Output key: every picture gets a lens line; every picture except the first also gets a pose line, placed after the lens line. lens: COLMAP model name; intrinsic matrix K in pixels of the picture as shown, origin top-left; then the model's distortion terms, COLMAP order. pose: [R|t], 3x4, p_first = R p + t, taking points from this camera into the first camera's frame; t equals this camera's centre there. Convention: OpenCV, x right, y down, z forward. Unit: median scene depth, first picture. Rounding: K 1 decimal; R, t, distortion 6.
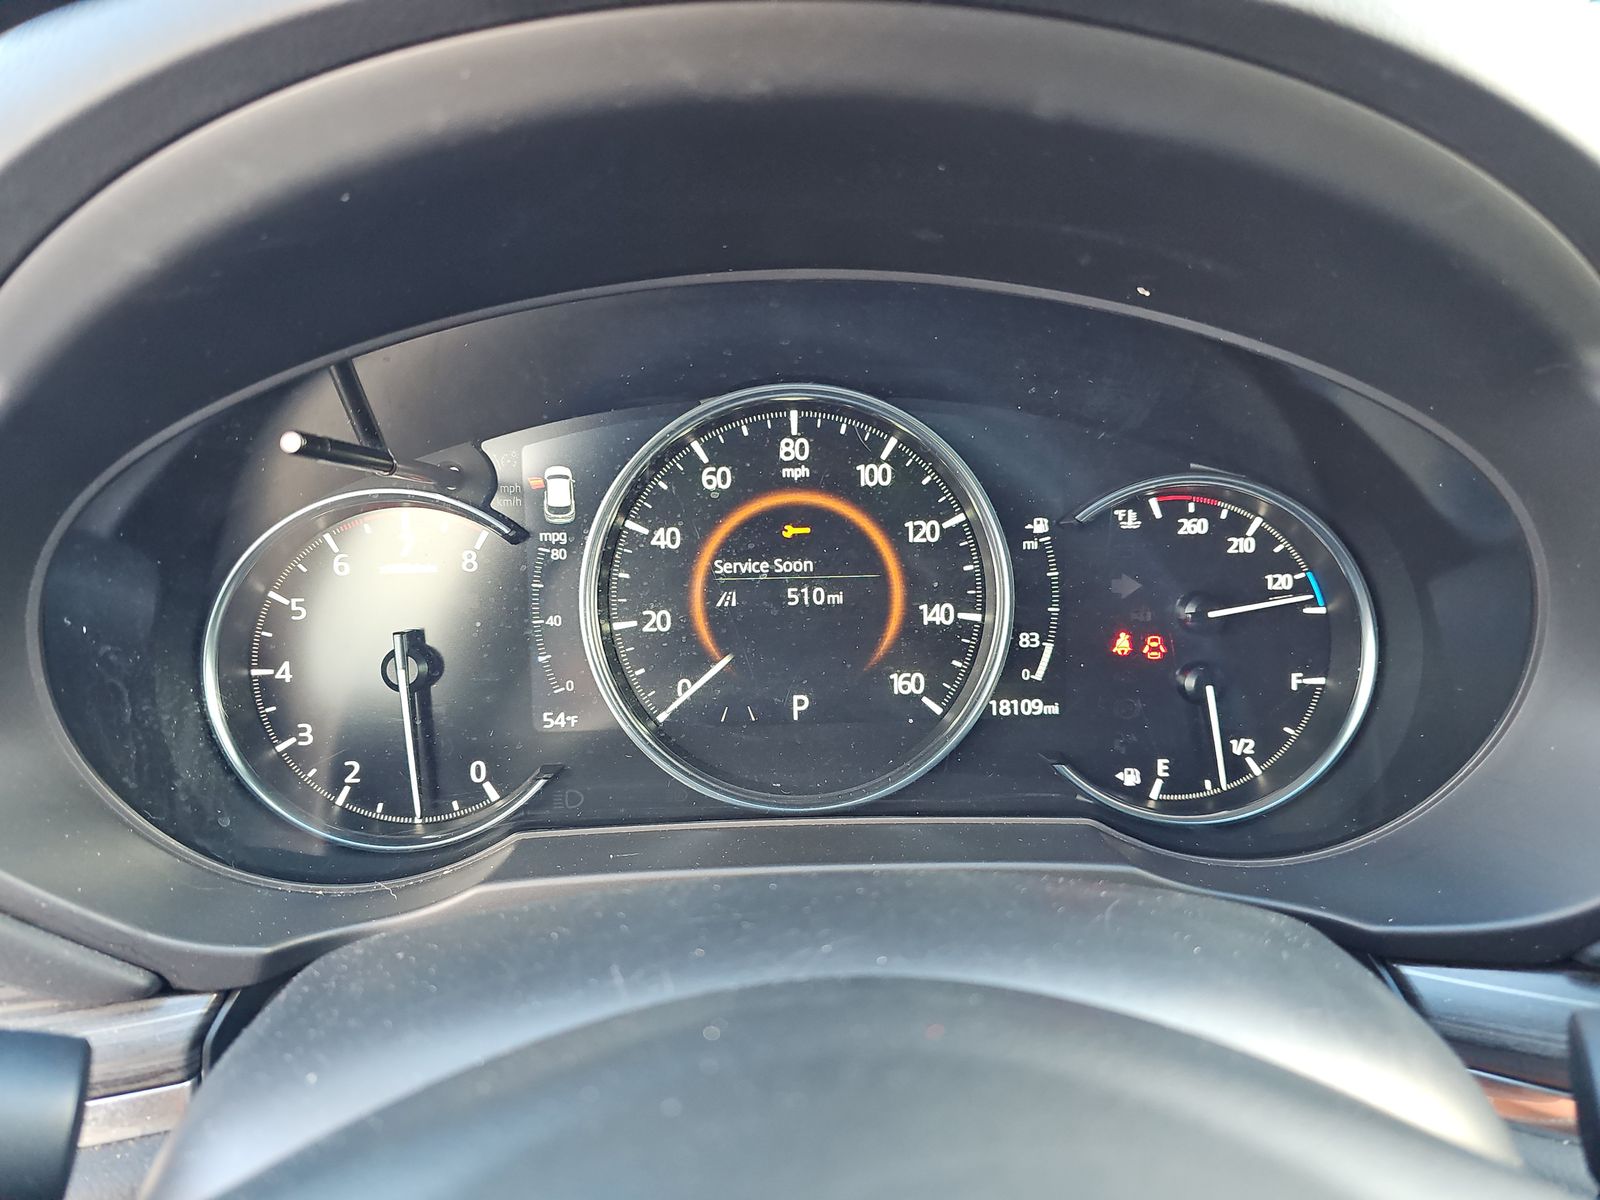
lens RADIAL K [[1041.9, 0, 795.3], [0, 1041.9, 600.2], [0, 0, 1]] dist [0.023395, -0.001912]
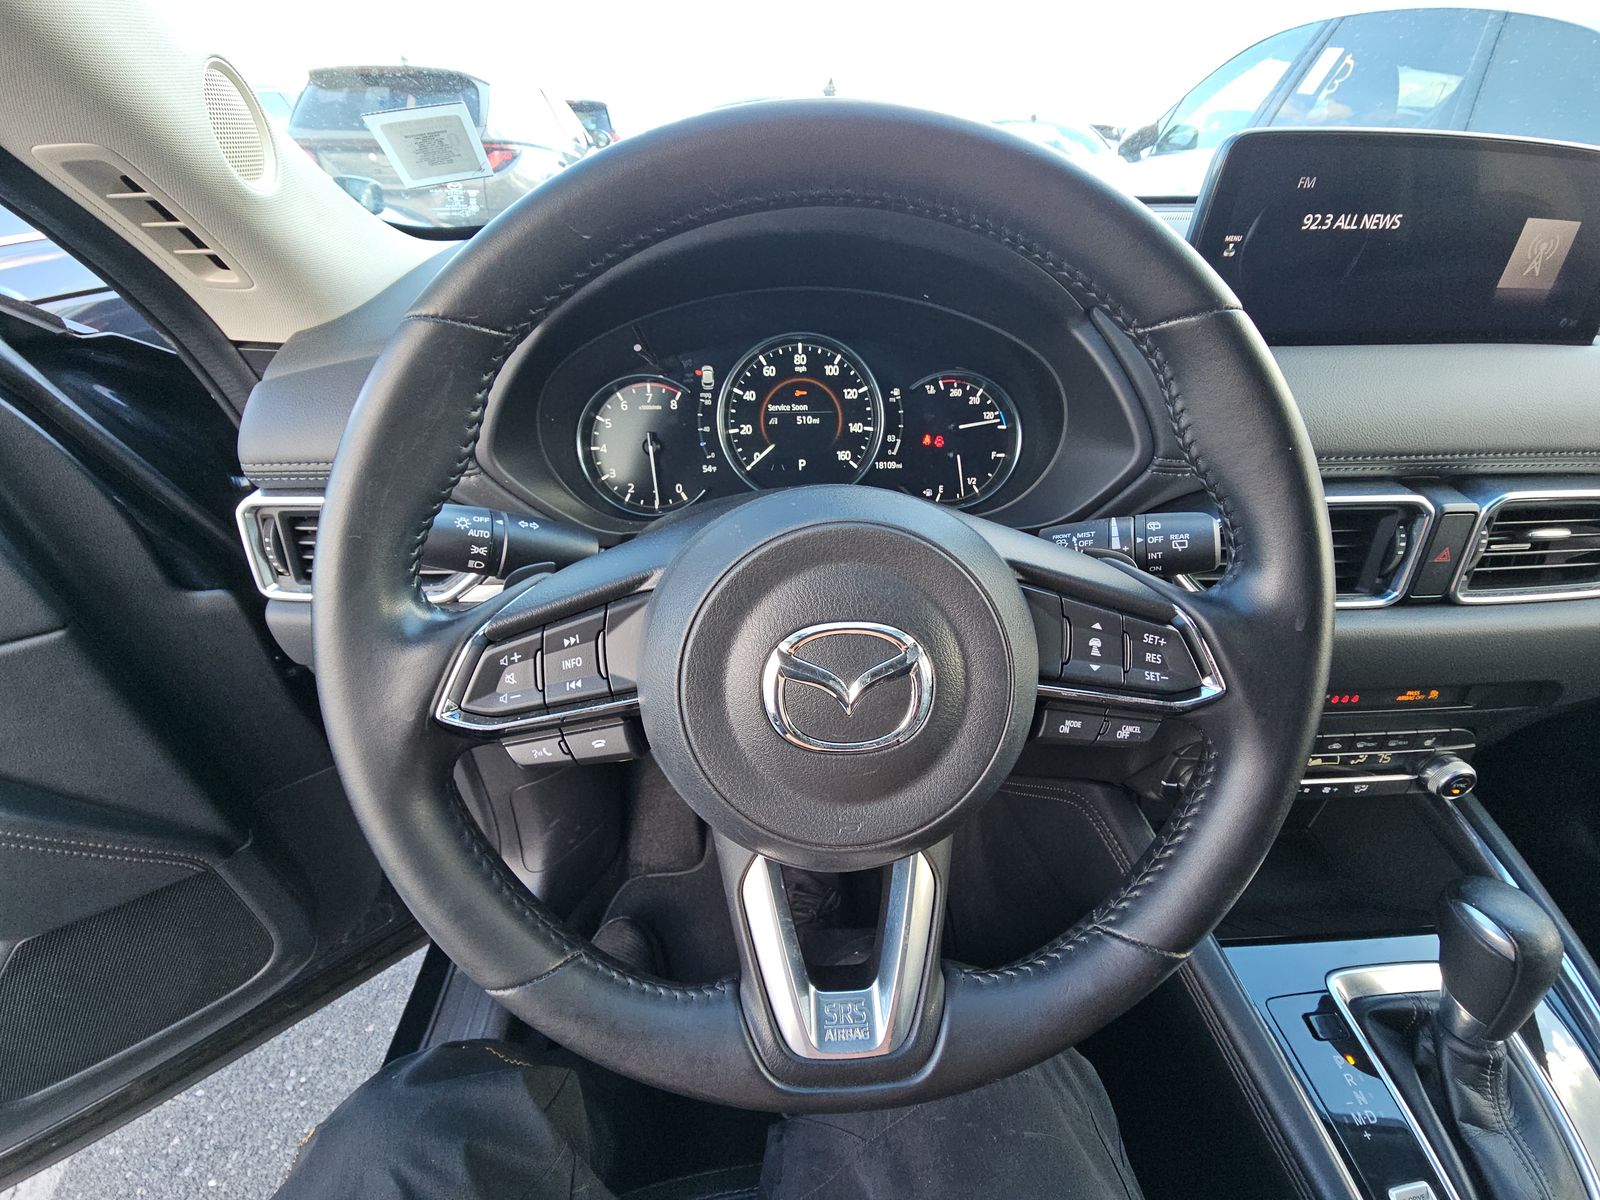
lens RADIAL K [[643.6, 0, 798.0], [0, 643.6, 601.7], [0, 0, 1]] dist [0.002496, -0.001805]
pose [[0.999763, -0.002311, 0.021644, -0.041000], [-0.001228, 0.986772, 0.162107, 0.180448], [-0.021733, -0.162095, 0.986536, -0.630763]]
